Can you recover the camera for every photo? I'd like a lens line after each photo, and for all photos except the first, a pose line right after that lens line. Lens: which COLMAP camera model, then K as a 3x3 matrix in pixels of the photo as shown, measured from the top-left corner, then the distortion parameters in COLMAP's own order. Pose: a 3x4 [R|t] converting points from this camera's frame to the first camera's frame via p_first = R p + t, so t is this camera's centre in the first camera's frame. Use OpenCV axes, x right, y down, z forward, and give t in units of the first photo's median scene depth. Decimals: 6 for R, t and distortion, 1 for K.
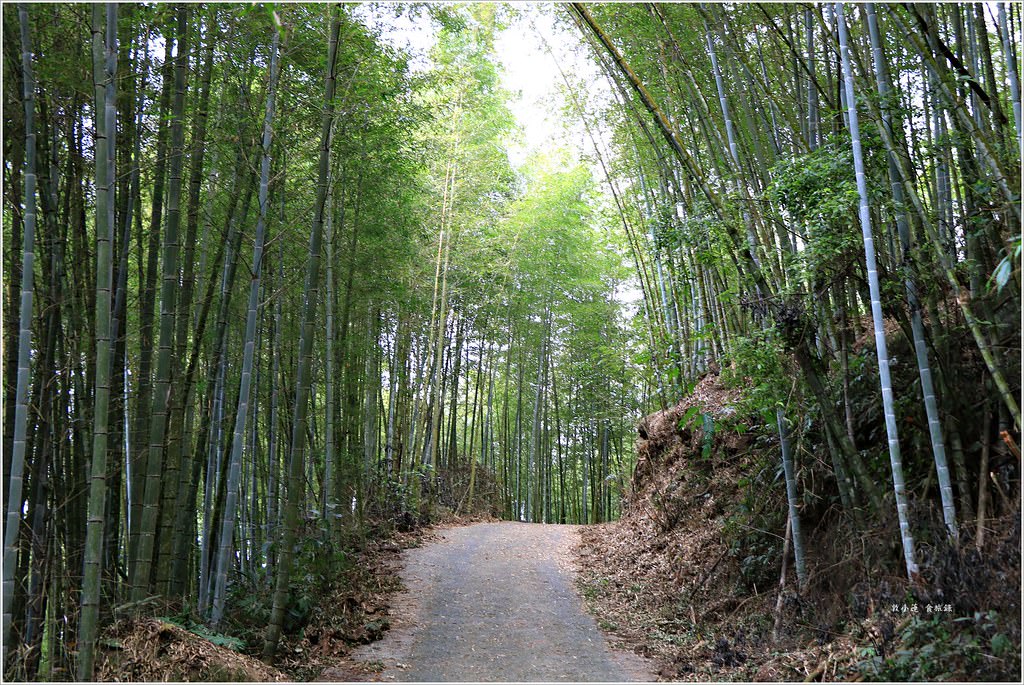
lens RADIAL K [[1335.1, 0, 512.0], [0, 1335.1, 342.5], [0, 0, 1]] dist [-0.010109, 0.336232]
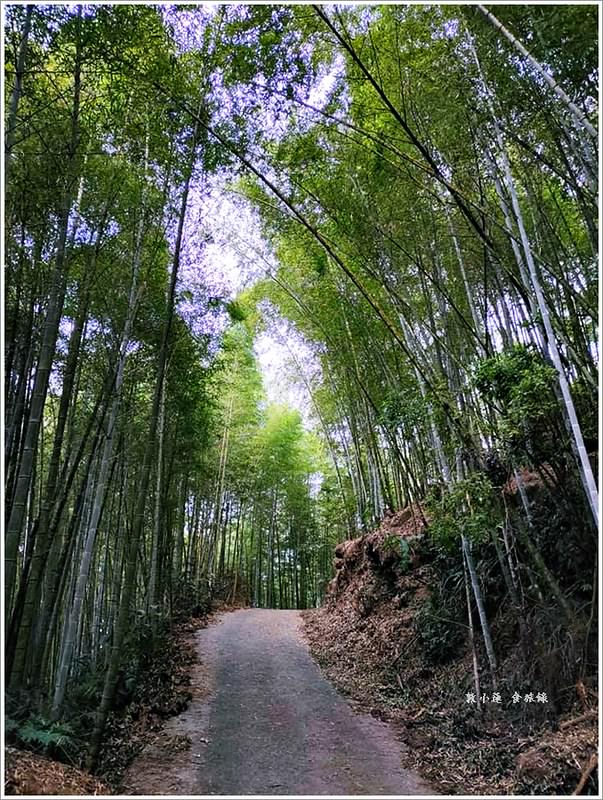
lens RADIAL K [[610.5, 0, 301.5], [0, 610.5, 400.0], [0, 0, 1]] dist [0.124270, -0.122890]
pose [[0.995307, 0.023724, 0.093816, -0.036835], [-0.006122, 0.982979, -0.183616, 0.022299], [-0.096575, 0.182179, 0.978511, 0.235850]]
